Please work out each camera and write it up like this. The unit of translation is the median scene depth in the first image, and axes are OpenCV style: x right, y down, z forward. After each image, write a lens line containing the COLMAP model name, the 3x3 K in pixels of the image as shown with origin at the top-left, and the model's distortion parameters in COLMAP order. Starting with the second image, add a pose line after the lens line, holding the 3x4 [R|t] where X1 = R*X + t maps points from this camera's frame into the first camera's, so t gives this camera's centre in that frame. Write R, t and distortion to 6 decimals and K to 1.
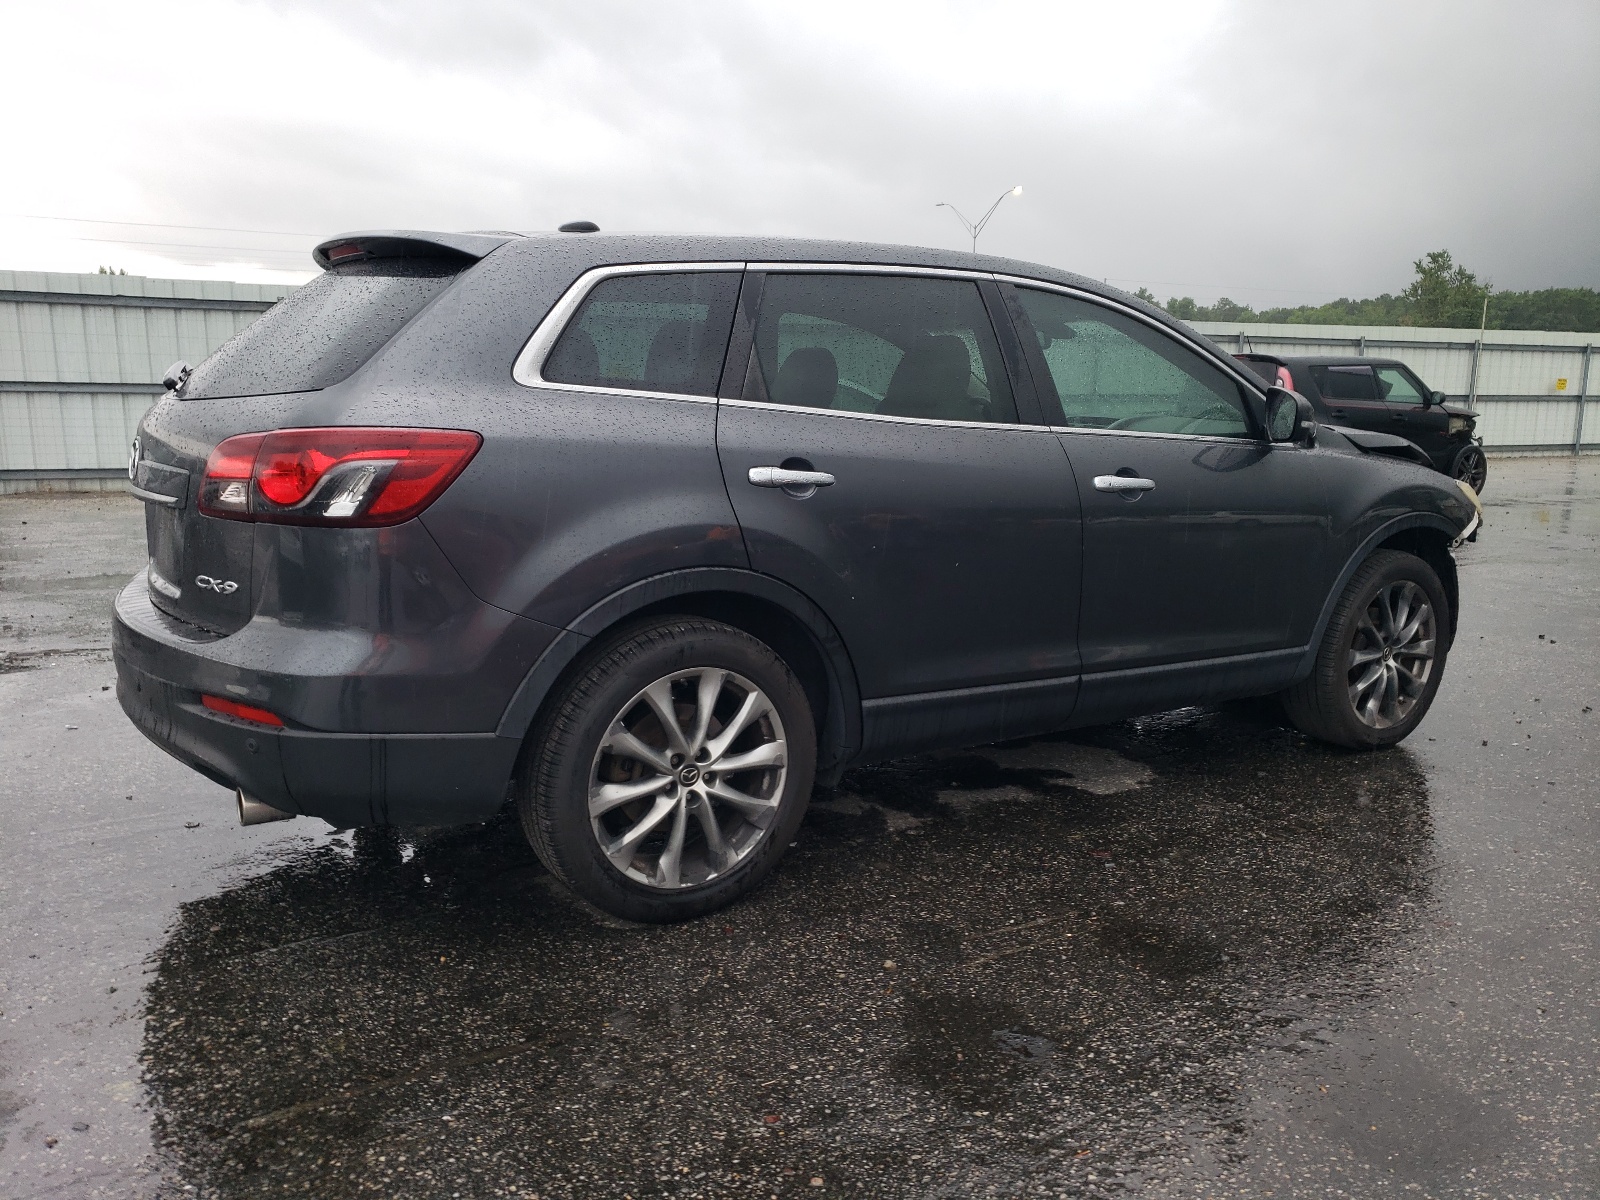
lens RADIAL K [[1187.6, 0, 800.0], [0, 1187.6, 600.0], [0, 0, 1]] dist [0.006037, 0.000894]
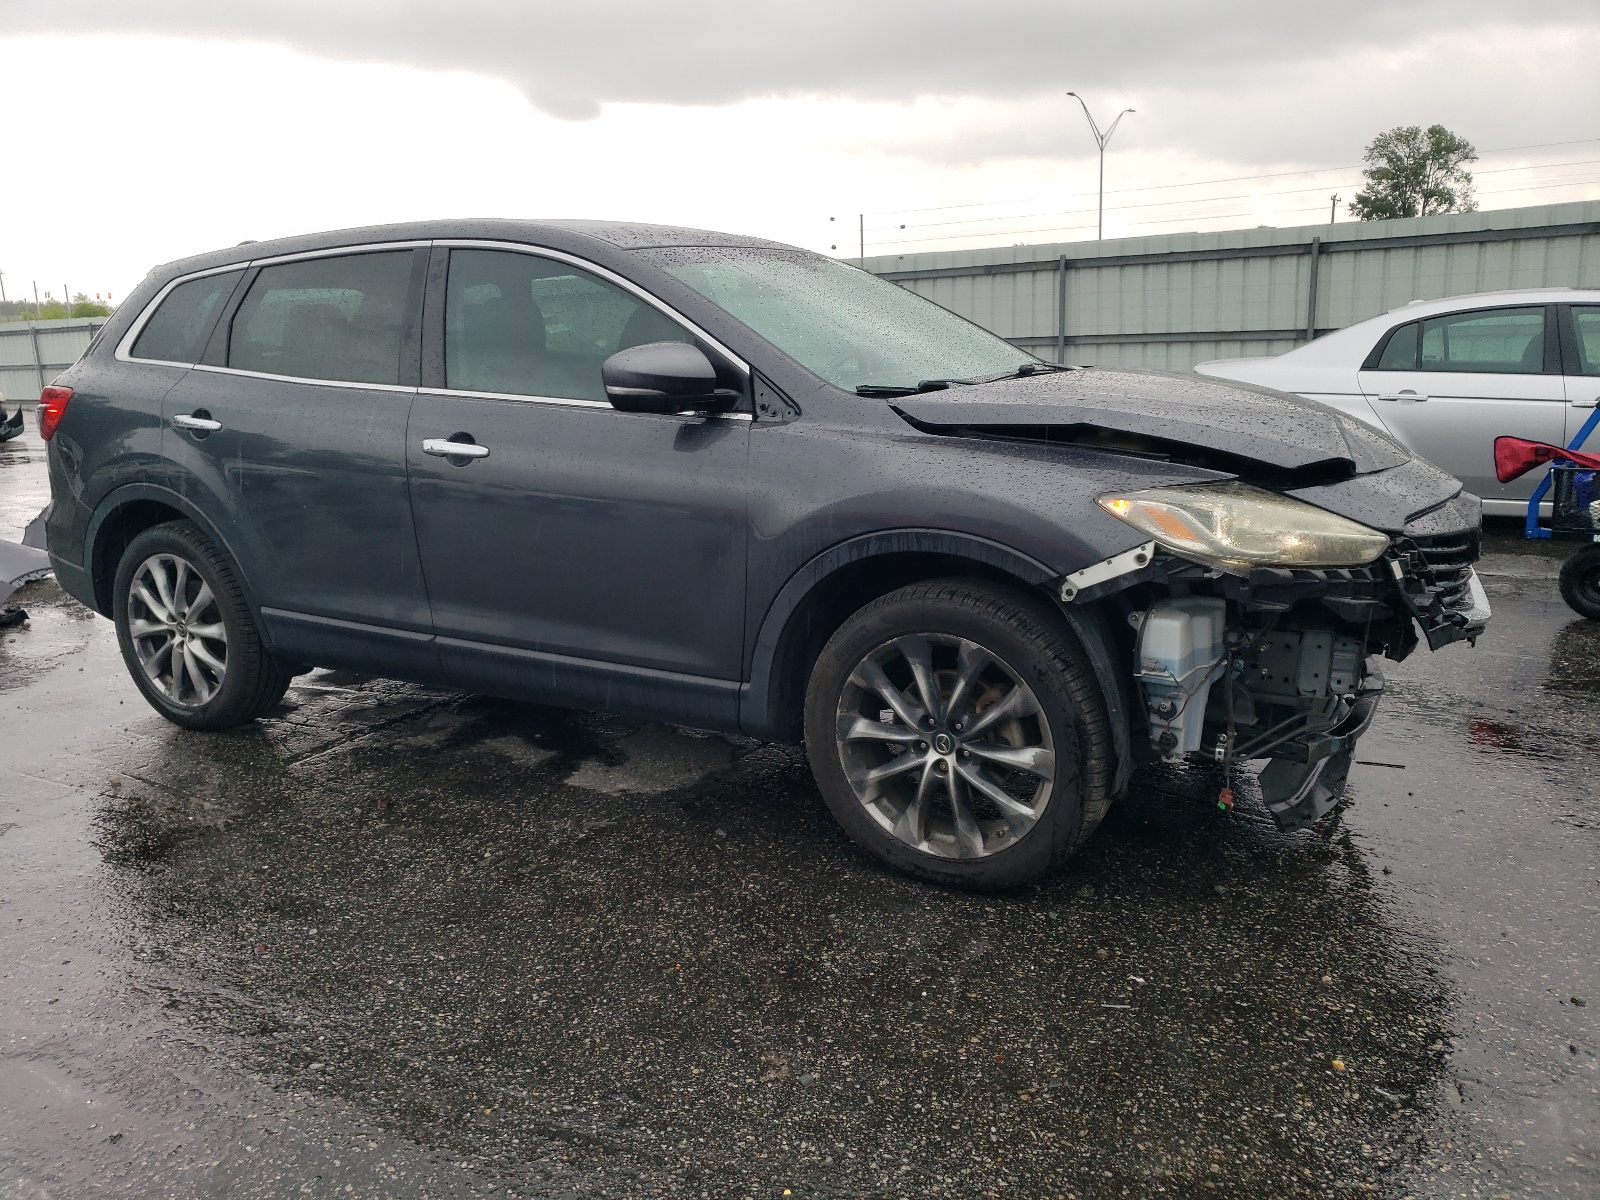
lens RADIAL K [[1239.6, 0, 800.0], [0, 1239.6, 600.0], [0, 0, 1]] dist [0.002163, 0.001435]
pose [[0.474819, 0.158884, -0.865622, 1.289653], [-0.124587, 0.985798, 0.112603, -0.124202], [0.871220, 0.054380, 0.487871, 0.756850]]
